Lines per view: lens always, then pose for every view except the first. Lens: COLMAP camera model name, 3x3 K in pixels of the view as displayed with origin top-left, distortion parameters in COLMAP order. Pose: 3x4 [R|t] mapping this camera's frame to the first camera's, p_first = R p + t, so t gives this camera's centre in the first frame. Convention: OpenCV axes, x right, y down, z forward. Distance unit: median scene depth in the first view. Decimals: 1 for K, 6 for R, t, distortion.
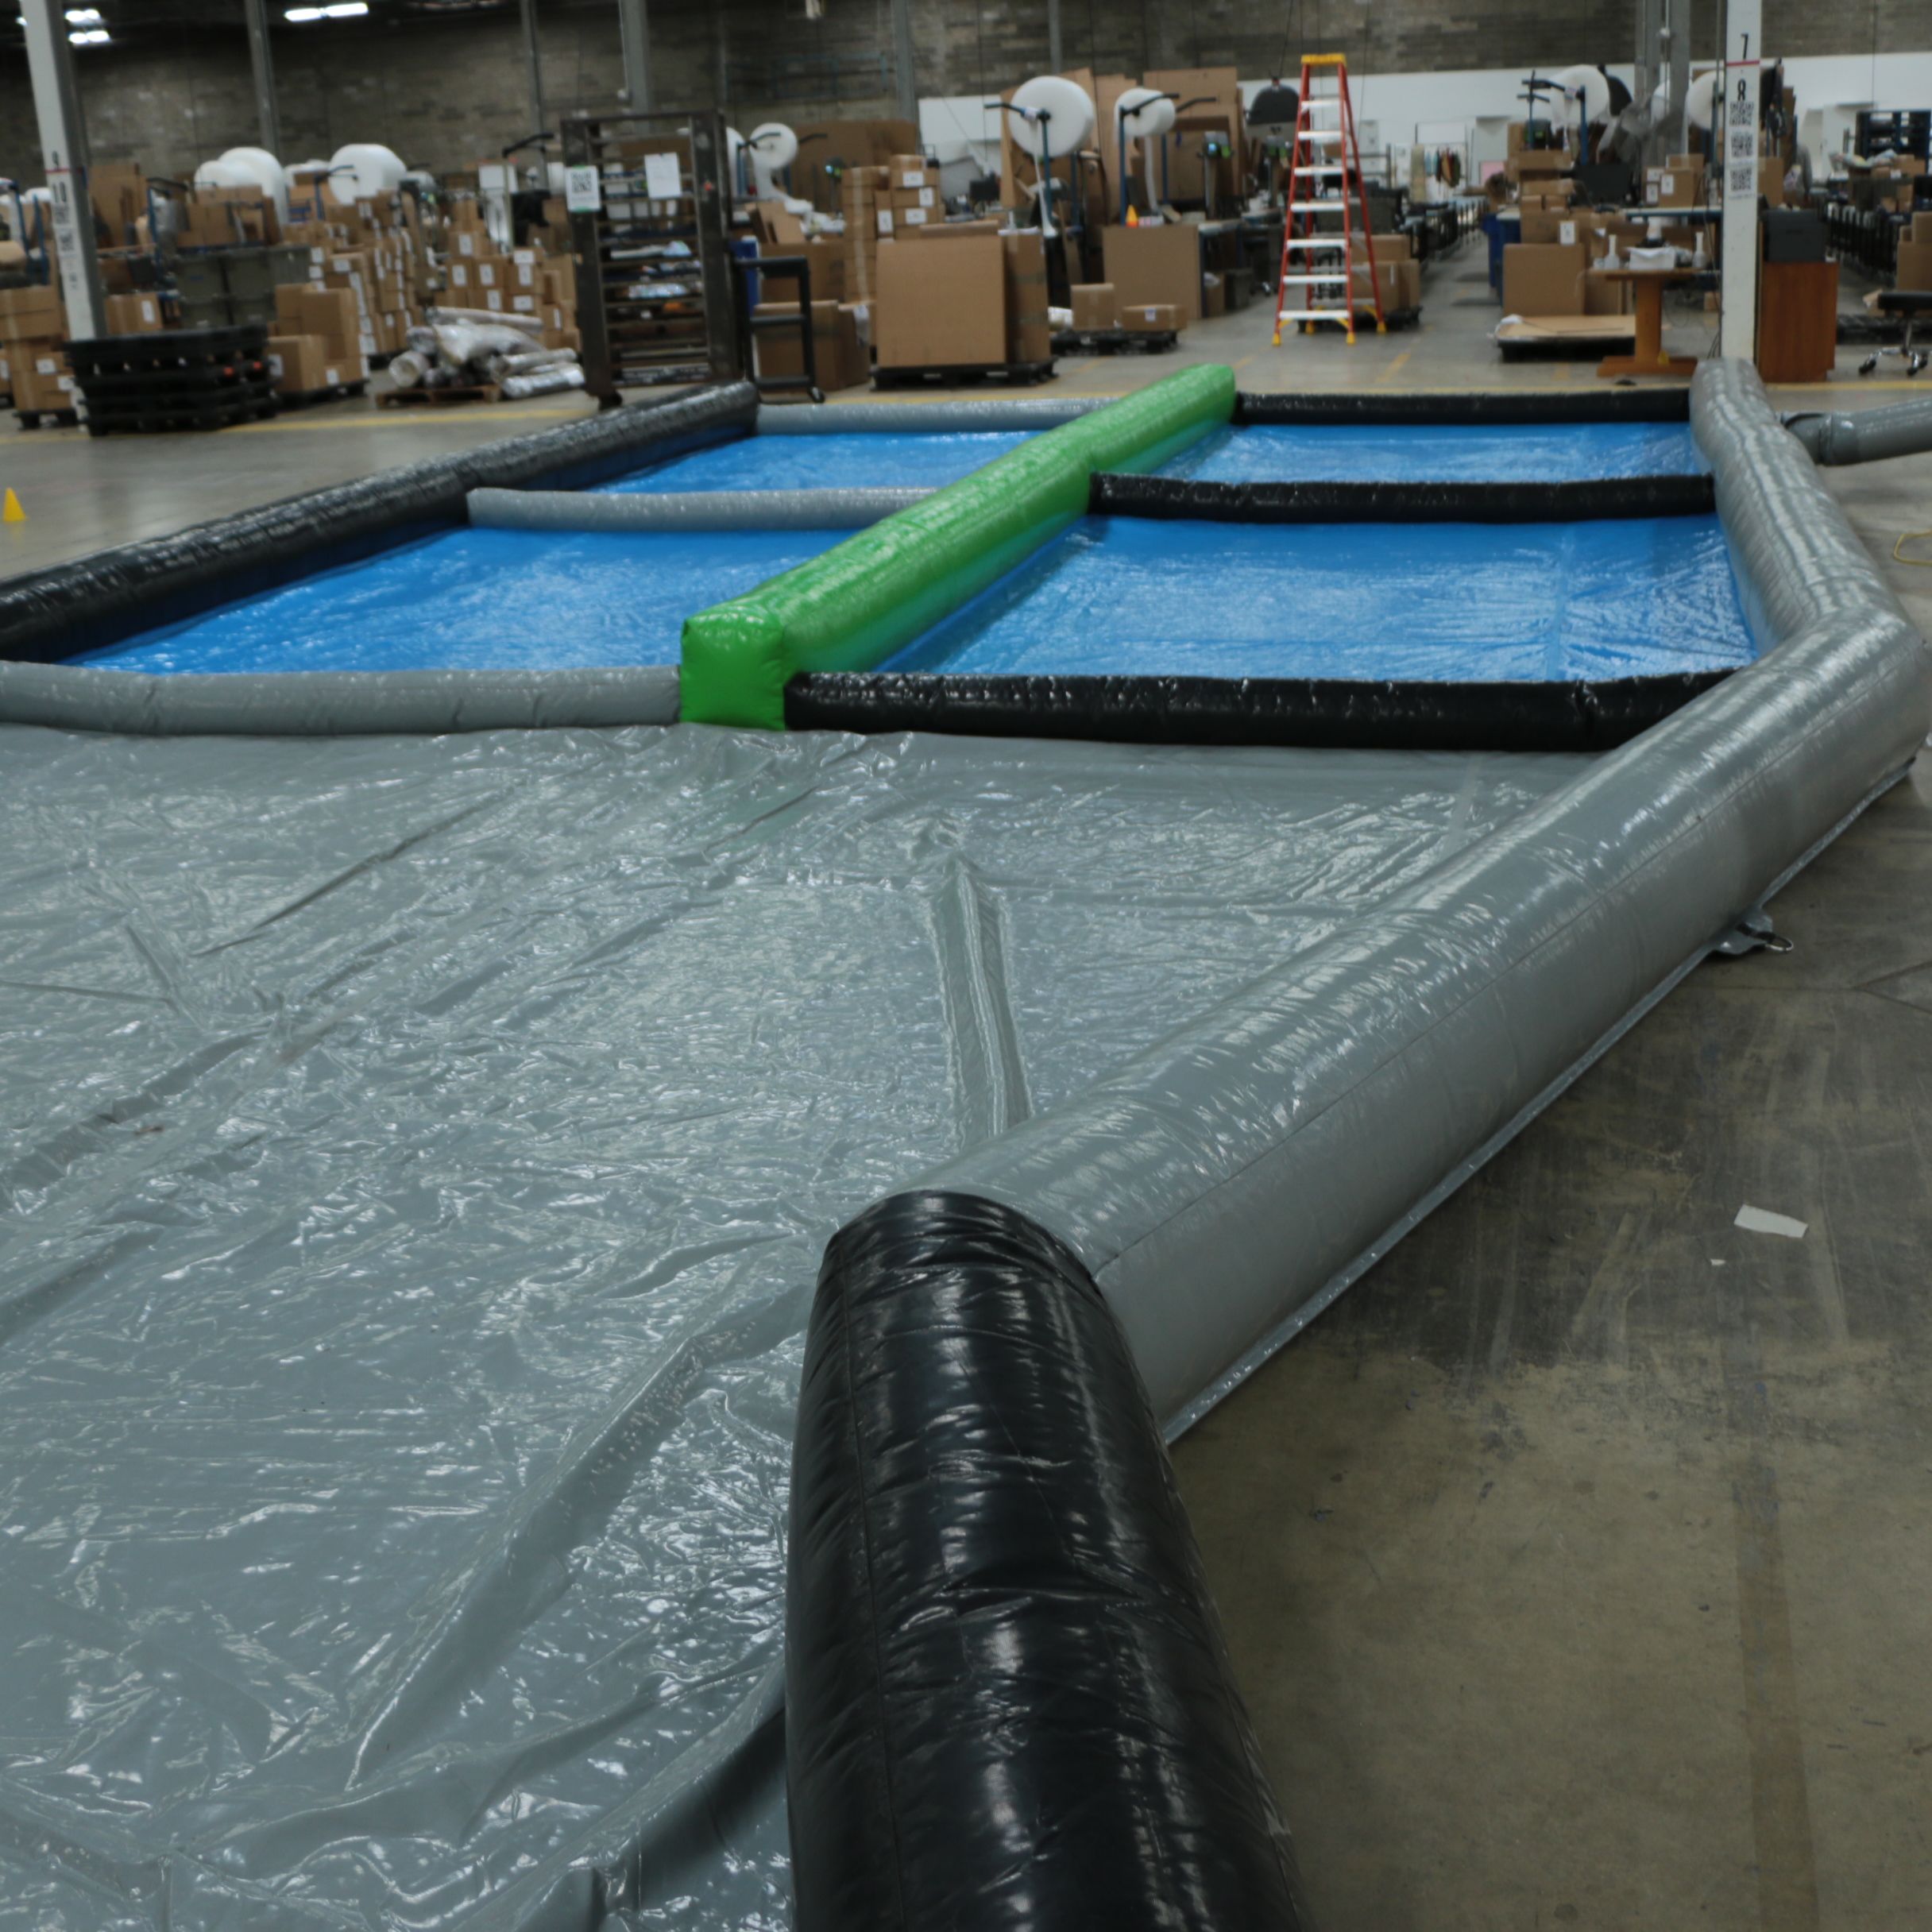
lens RADIAL K [[2371.7, 0, 966.0], [0, 2371.7, 966.0], [0, 0, 1]] dist [-0.187402, 0.173062]
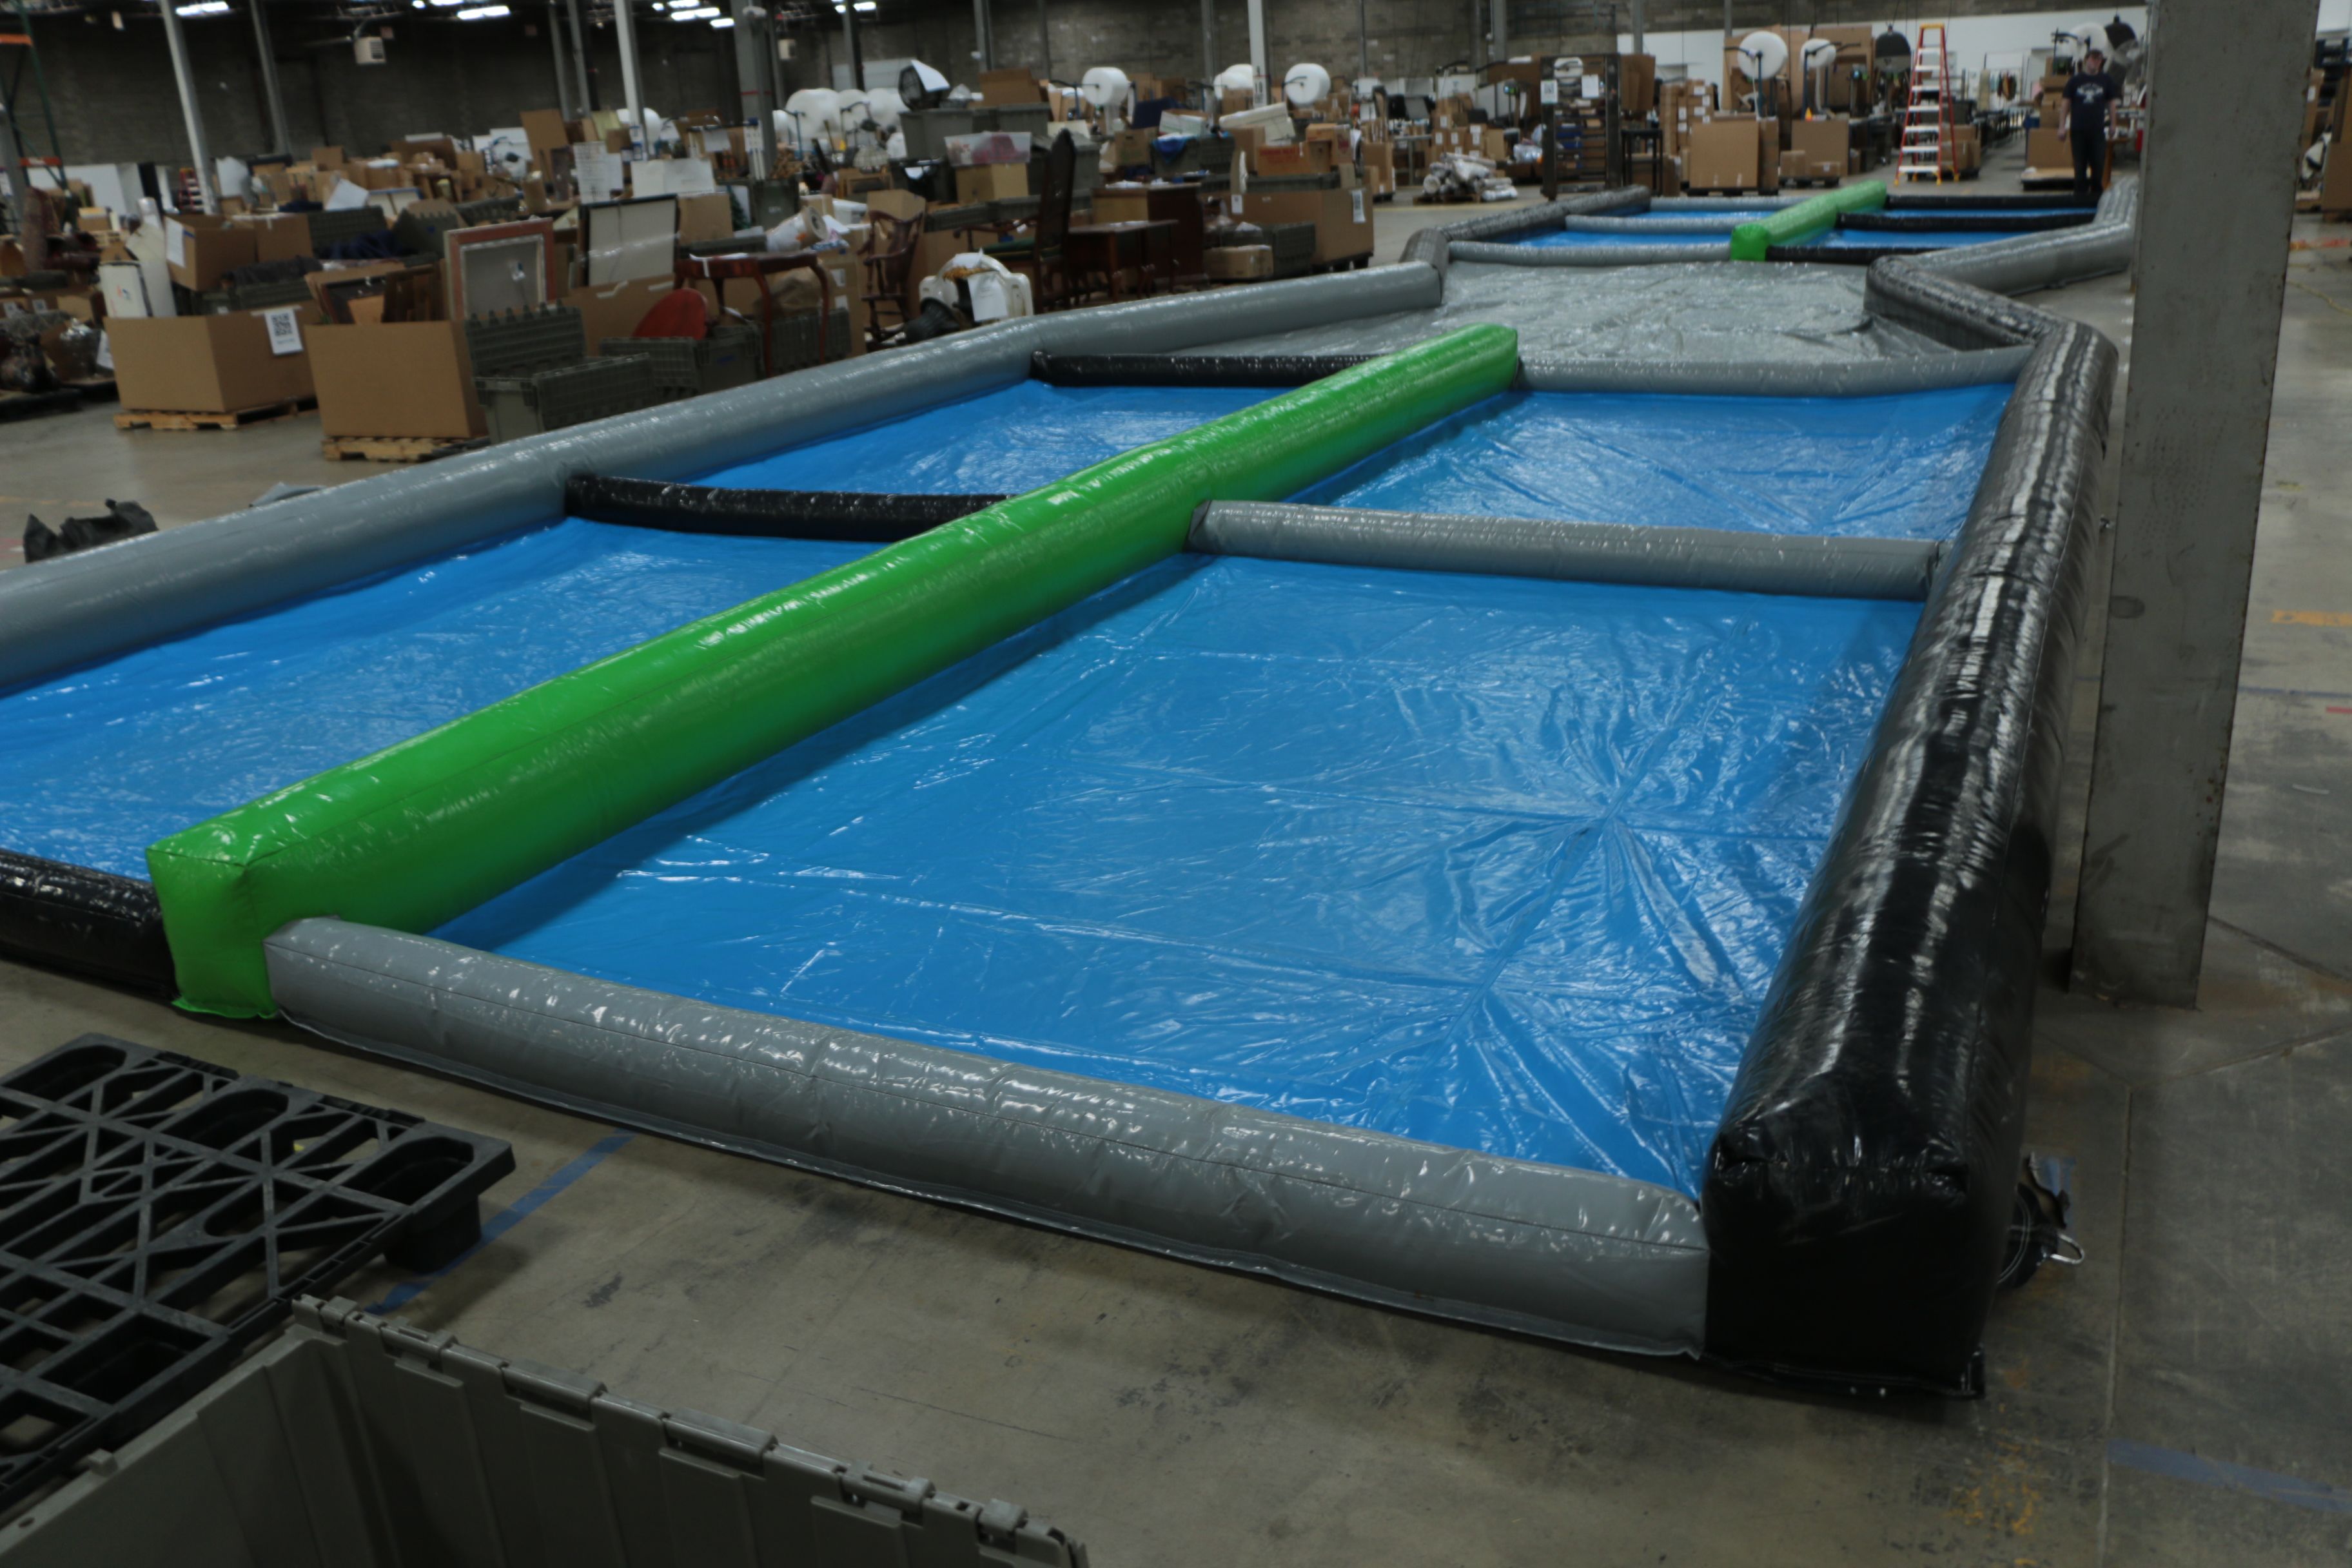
lens RADIAL K [[1925.6, 0, 1183.0], [0, 1925.6, 780.9], [0, 0, 1]] dist [-0.185715, 0.173586]
pose [[0.979151, 0.061115, -0.193722, -0.101204], [-0.056307, 0.997956, 0.030234, 0.182081], [0.195174, -0.018696, 0.980590, -0.528219]]
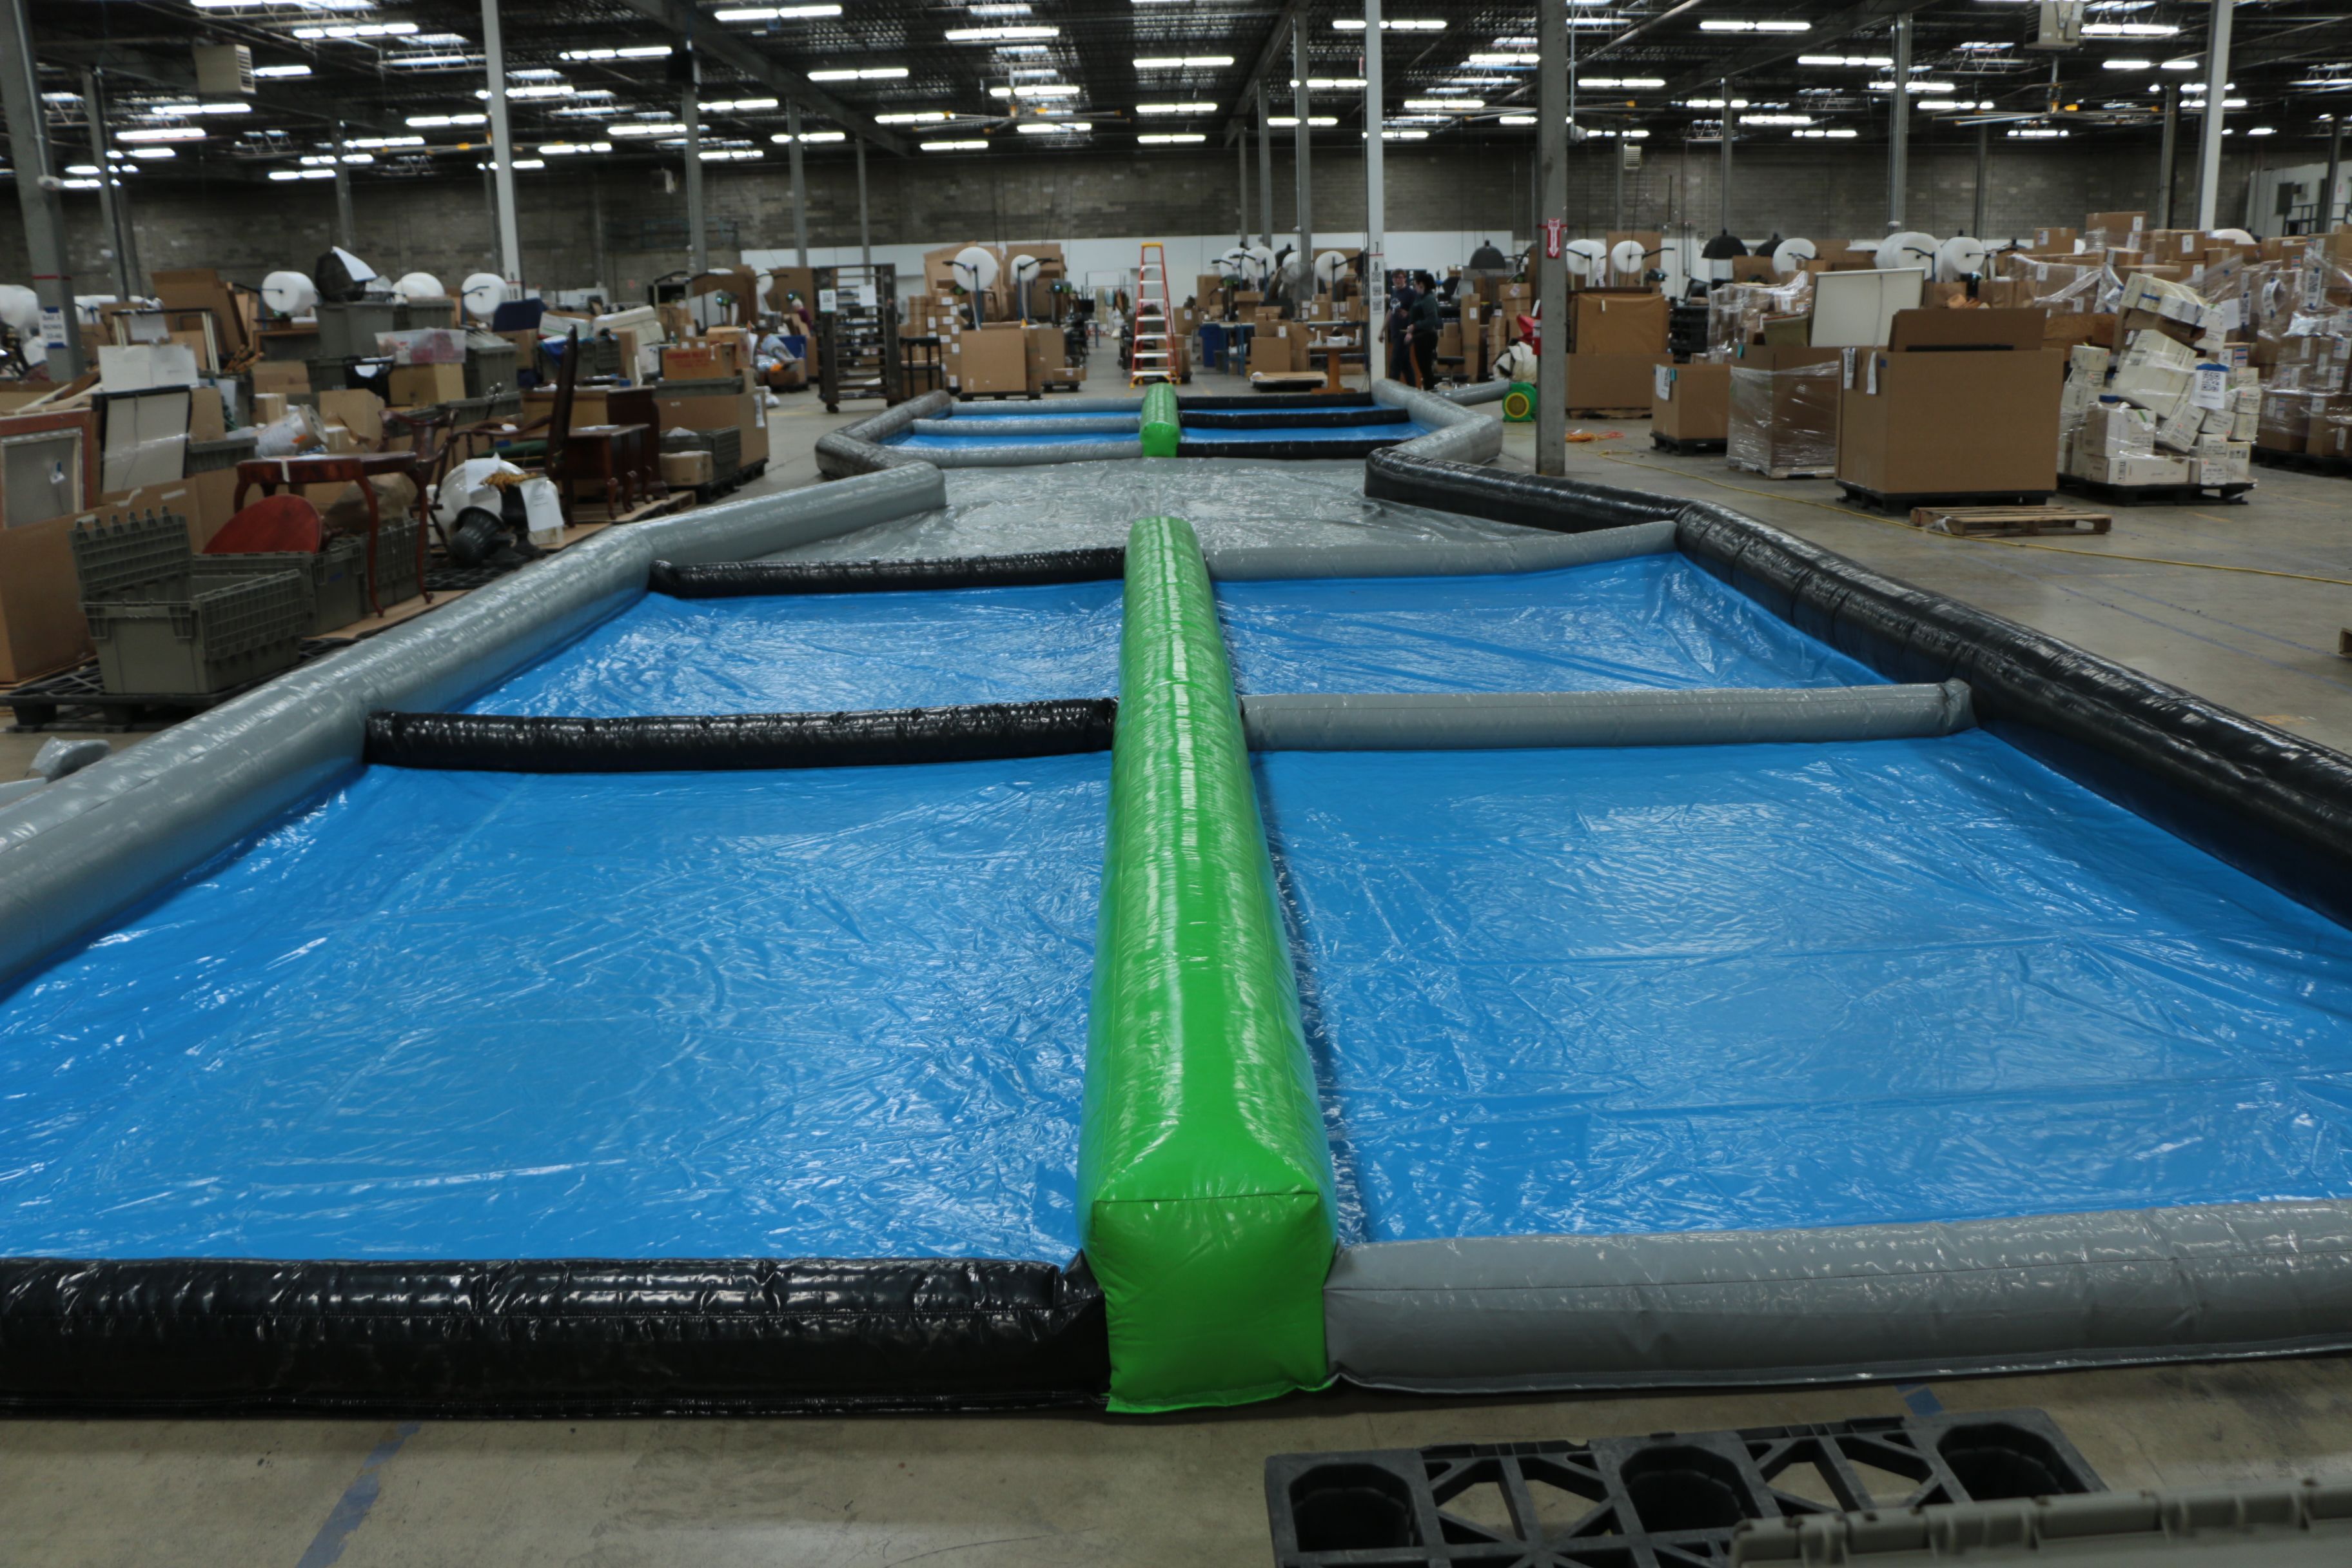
lens RADIAL K [[1925.6, 0, 1183.0], [0, 1925.6, 780.9], [0, 0, 1]] dist [-0.185715, 0.173586]
pose [[0.962607, -0.038059, 0.268216, -0.262641], [0.060664, 0.995222, -0.076501, 0.181343], [-0.264023, 0.089911, 0.960316, -0.503719]]
